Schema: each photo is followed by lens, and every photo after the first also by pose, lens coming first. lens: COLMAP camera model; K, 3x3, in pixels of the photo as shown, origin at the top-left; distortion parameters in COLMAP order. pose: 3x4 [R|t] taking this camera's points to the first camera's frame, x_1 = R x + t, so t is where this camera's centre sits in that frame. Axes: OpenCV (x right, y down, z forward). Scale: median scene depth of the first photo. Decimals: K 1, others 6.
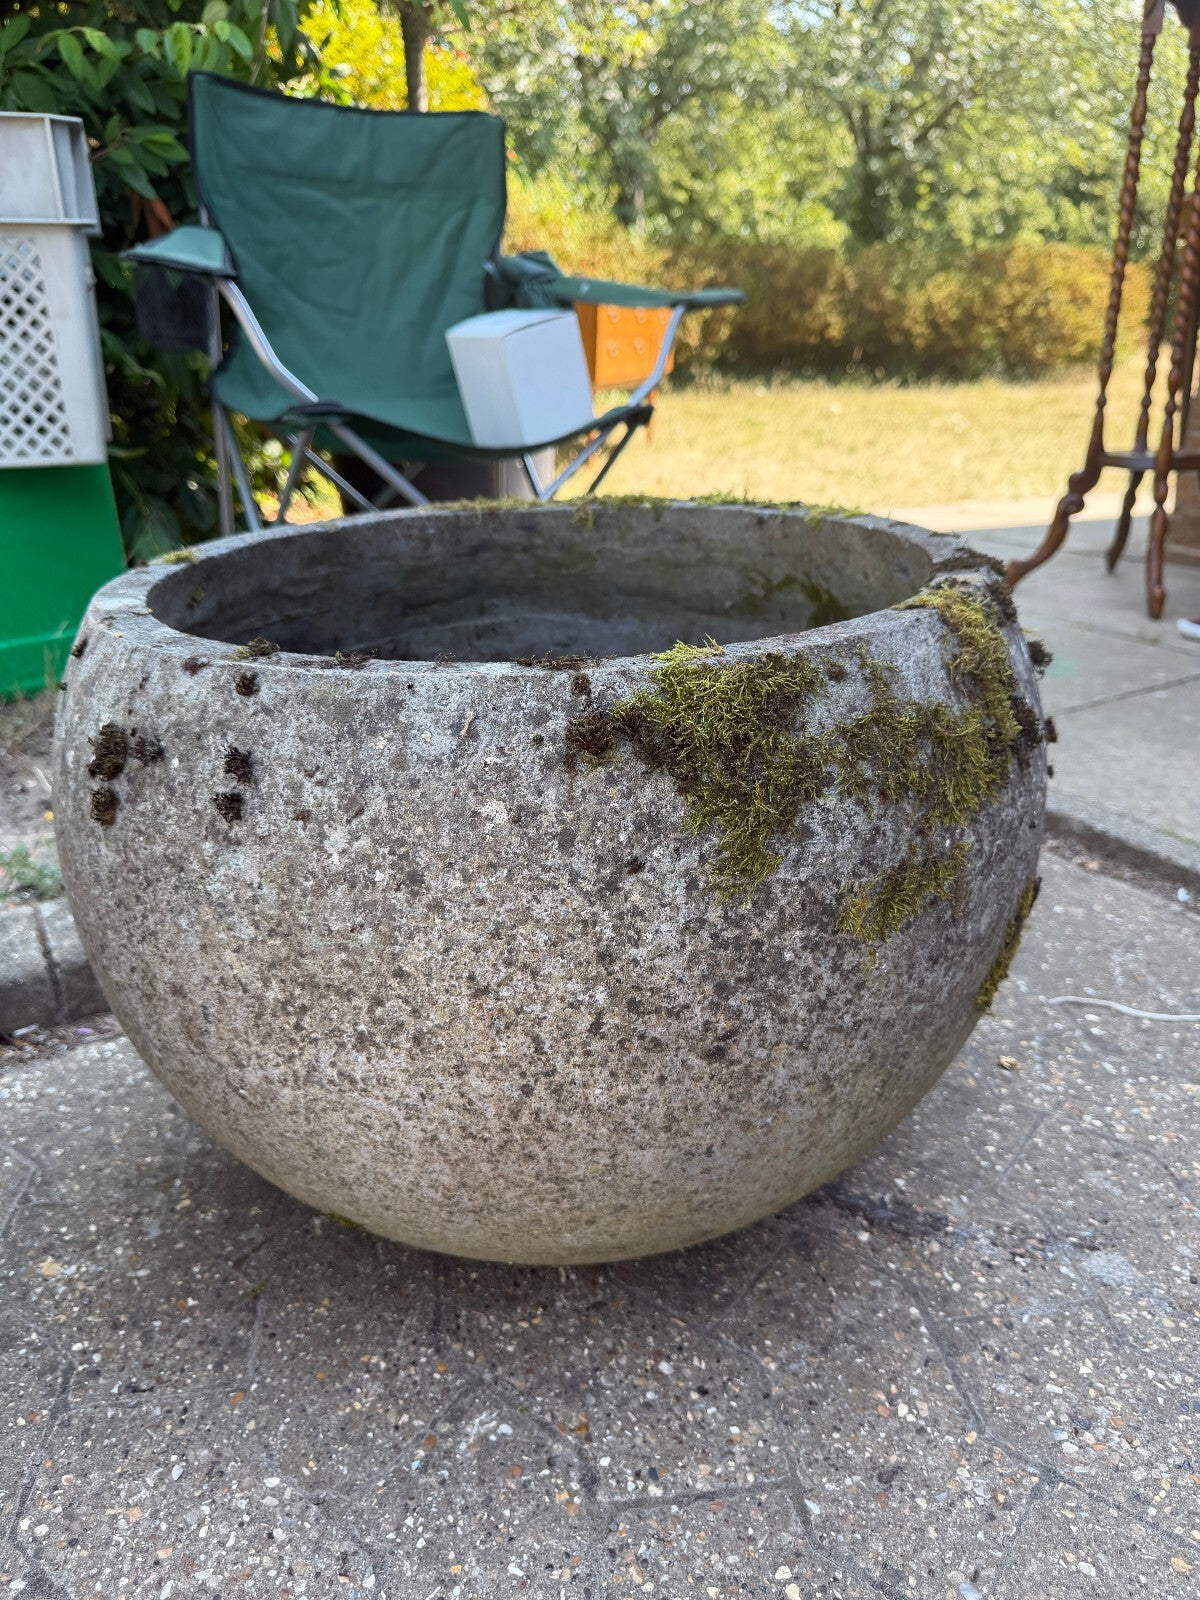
lens RADIAL K [[1136.2, 0, 600.0], [0, 1136.2, 800.0], [0, 0, 1]] dist [-0.006734, -0.004180]
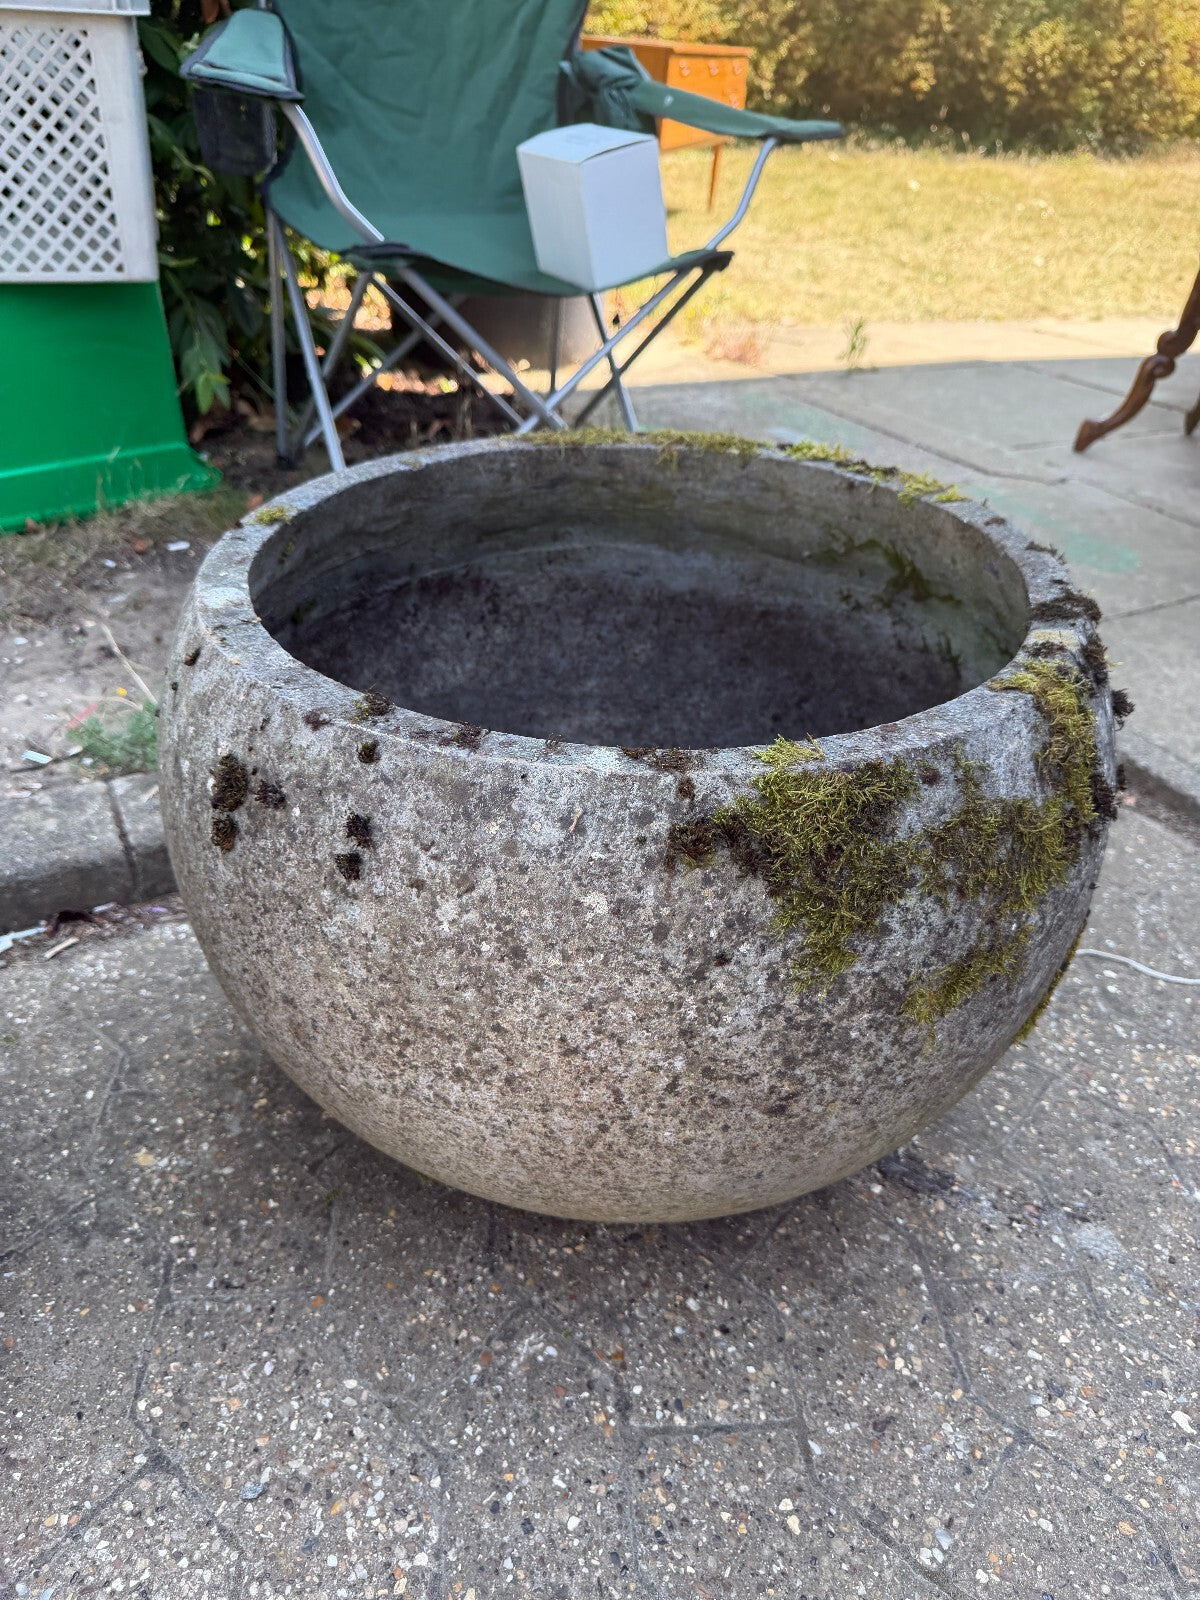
lens RADIAL K [[1136.2, 0, 590.1], [0, 1136.2, 777.7], [0, 0, 1]] dist [0.001012, -0.013799]
pose [[0.997210, 0.072970, -0.015736, -0.073497], [-0.068914, 0.980955, 0.181600, -0.243242], [0.028688, -0.180009, 0.983247, -0.027736]]
